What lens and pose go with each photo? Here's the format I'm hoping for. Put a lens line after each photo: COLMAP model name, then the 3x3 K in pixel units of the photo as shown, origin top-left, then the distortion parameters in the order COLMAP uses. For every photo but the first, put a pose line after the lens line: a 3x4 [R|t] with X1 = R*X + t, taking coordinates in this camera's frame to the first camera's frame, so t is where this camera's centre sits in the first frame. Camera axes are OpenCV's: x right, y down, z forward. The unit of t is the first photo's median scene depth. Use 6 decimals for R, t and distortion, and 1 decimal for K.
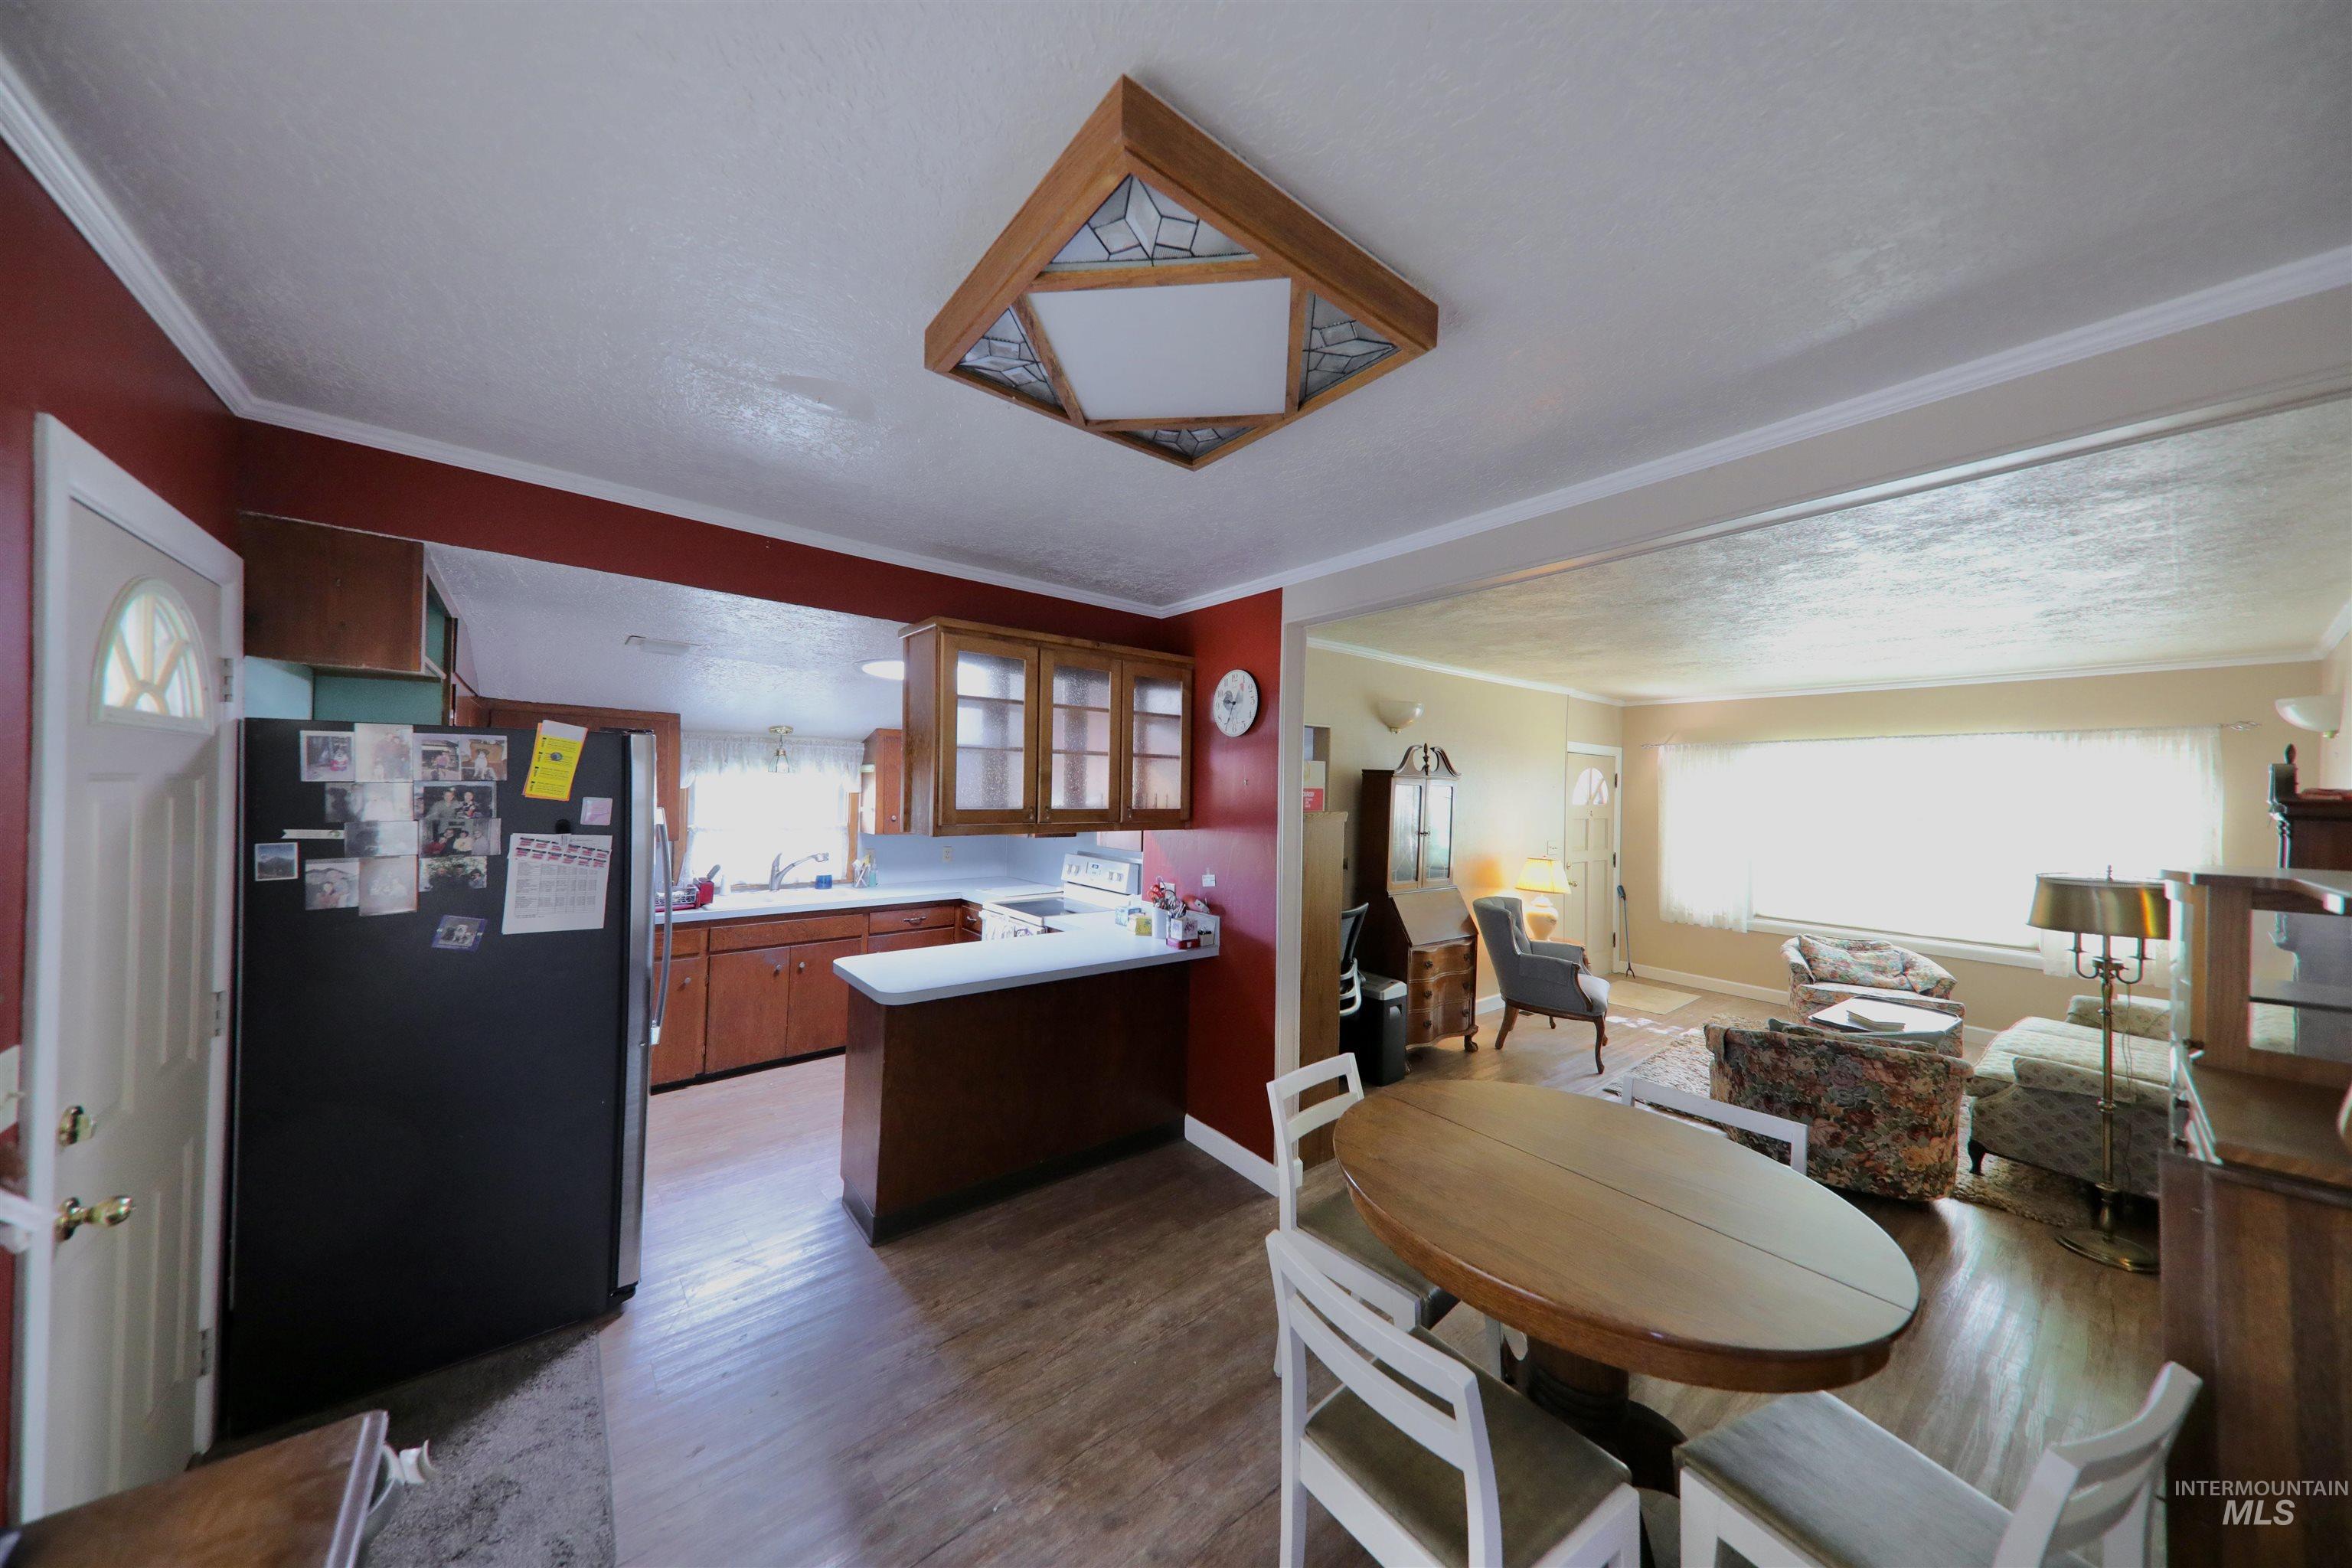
lens RADIAL K [[760.1, 0, 1176.0], [0, 760.1, 784.0], [0, 0, 1]] dist [0.000268, -0.000016]
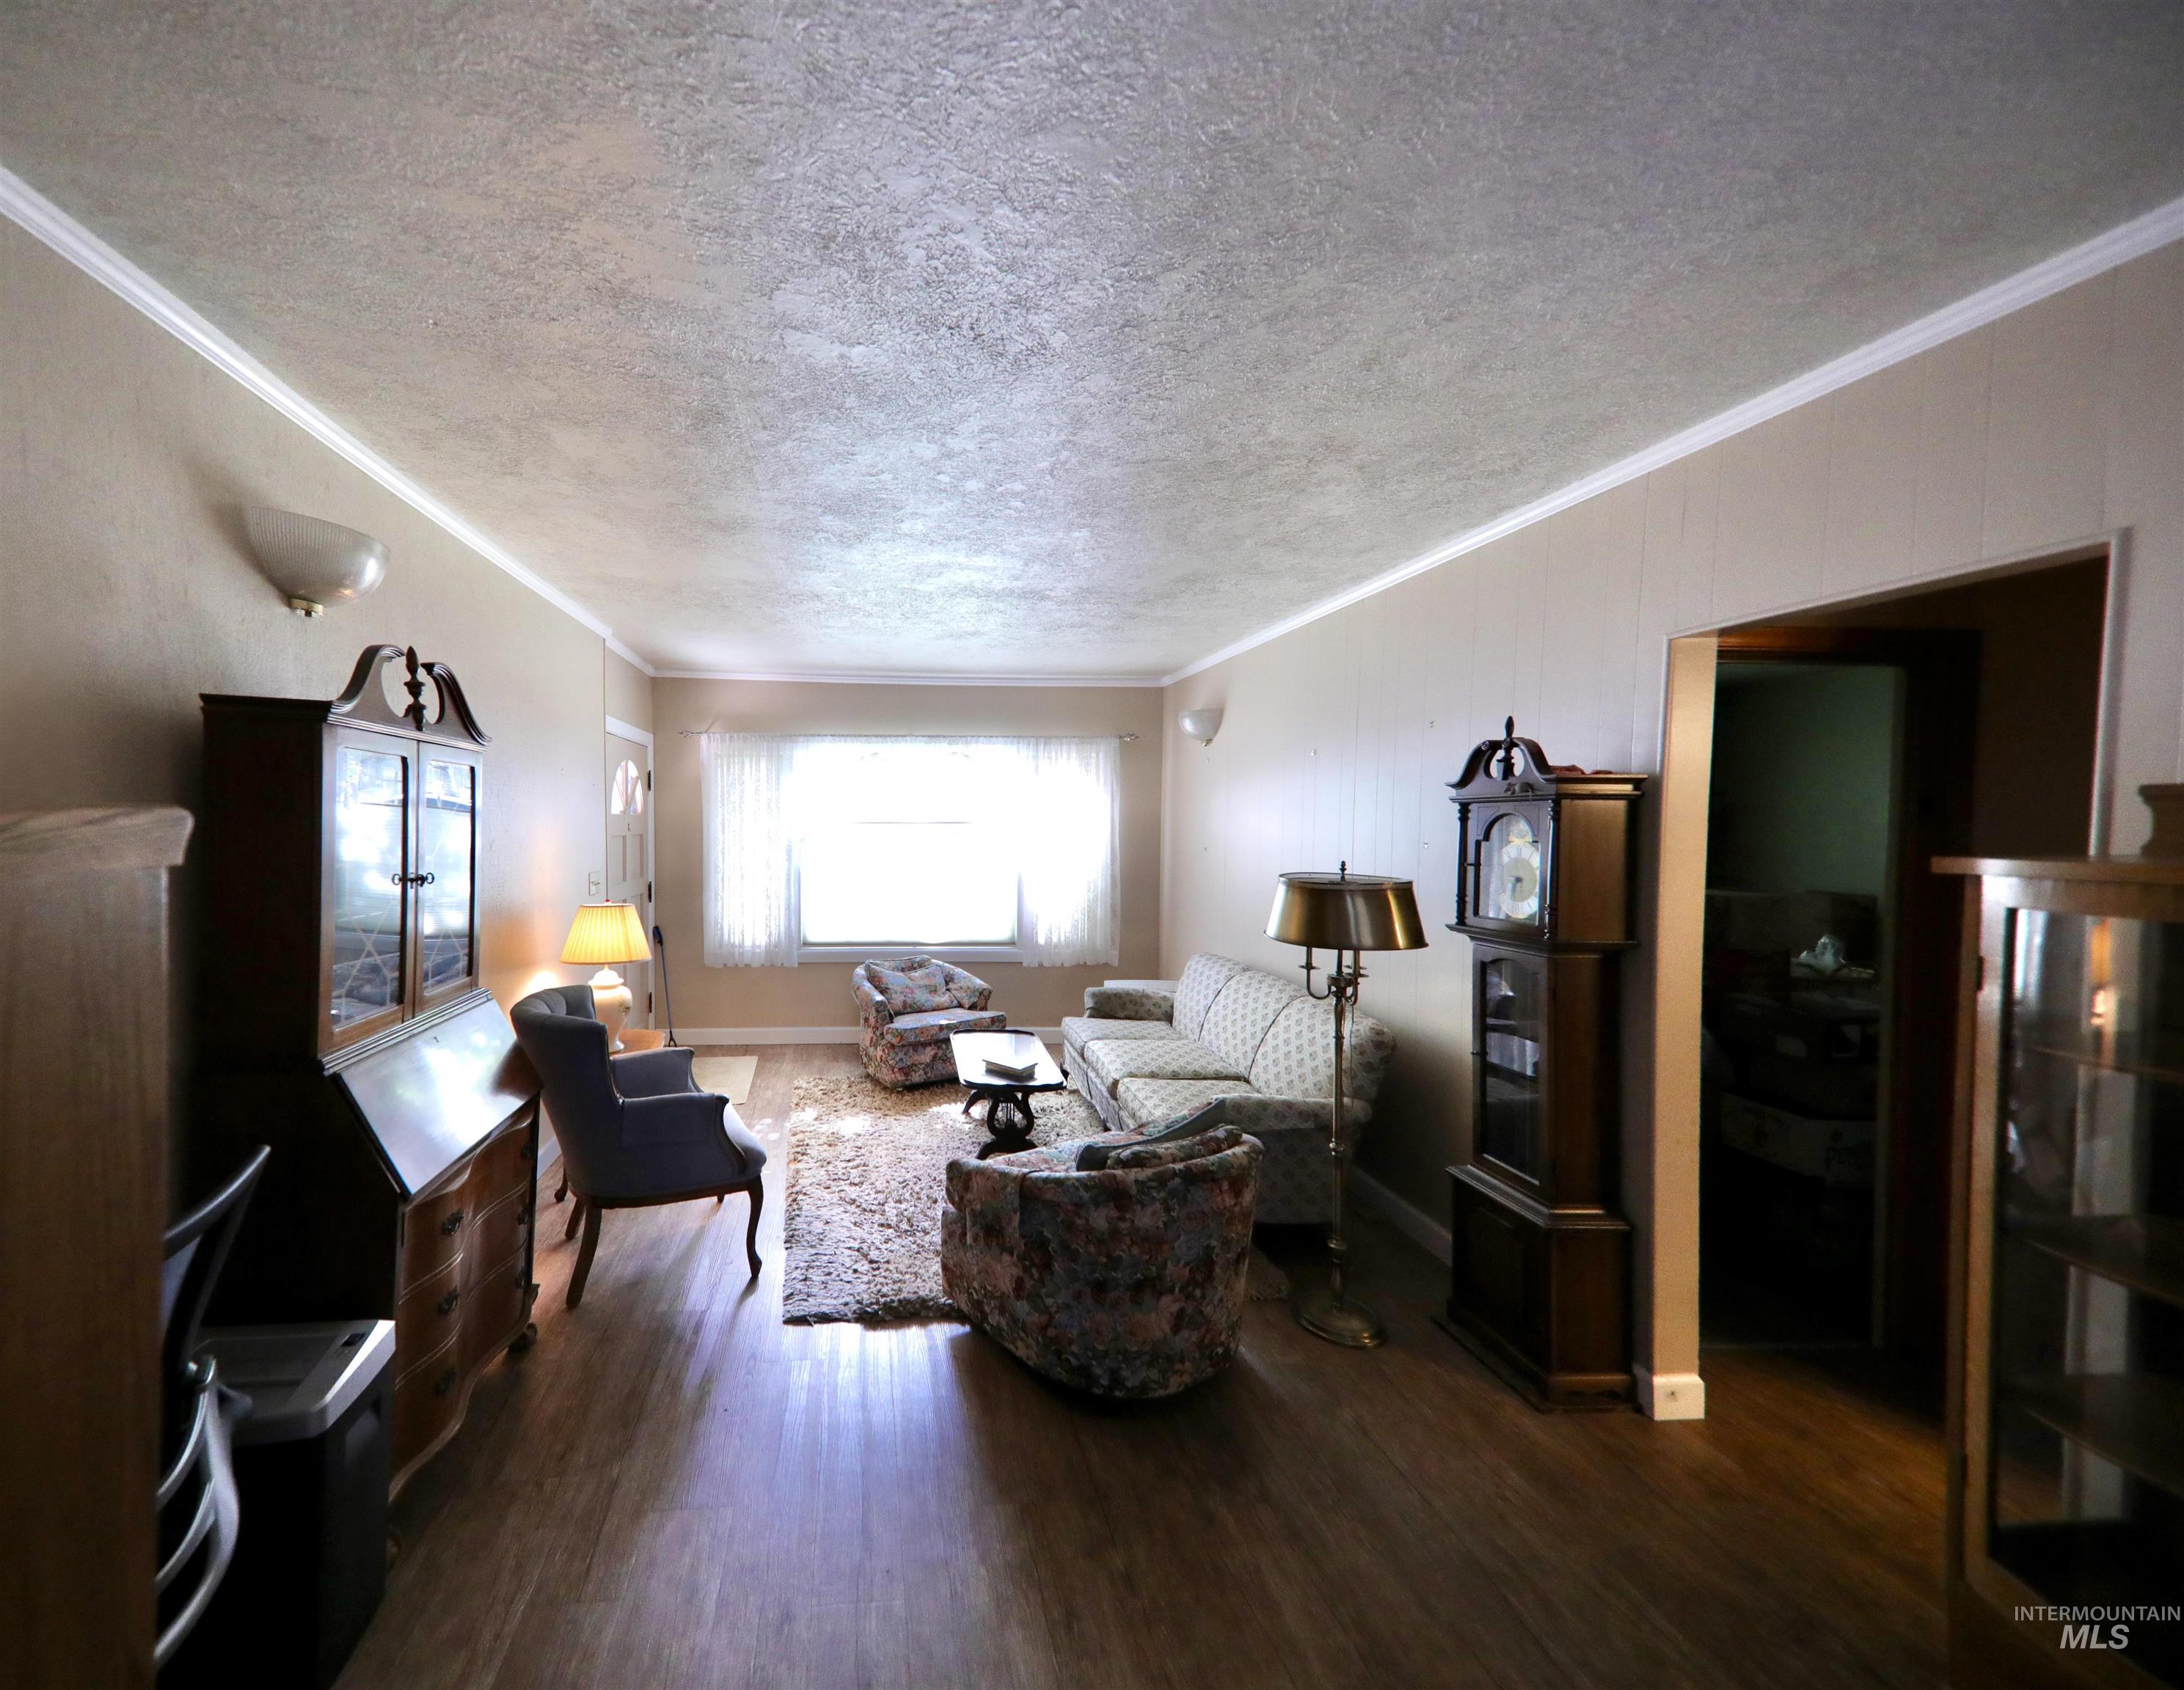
lens RADIAL K [[1114.4, 0, 1092.0], [0, 1114.4, 845.0], [0, 0, 1]] dist [0.109436, -0.000100]
pose [[0.620268, -0.045418, 0.783074, 0.083453], [0.005108, 0.998535, 0.053869, 0.018623], [-0.784373, -0.029414, 0.619591, 0.394935]]
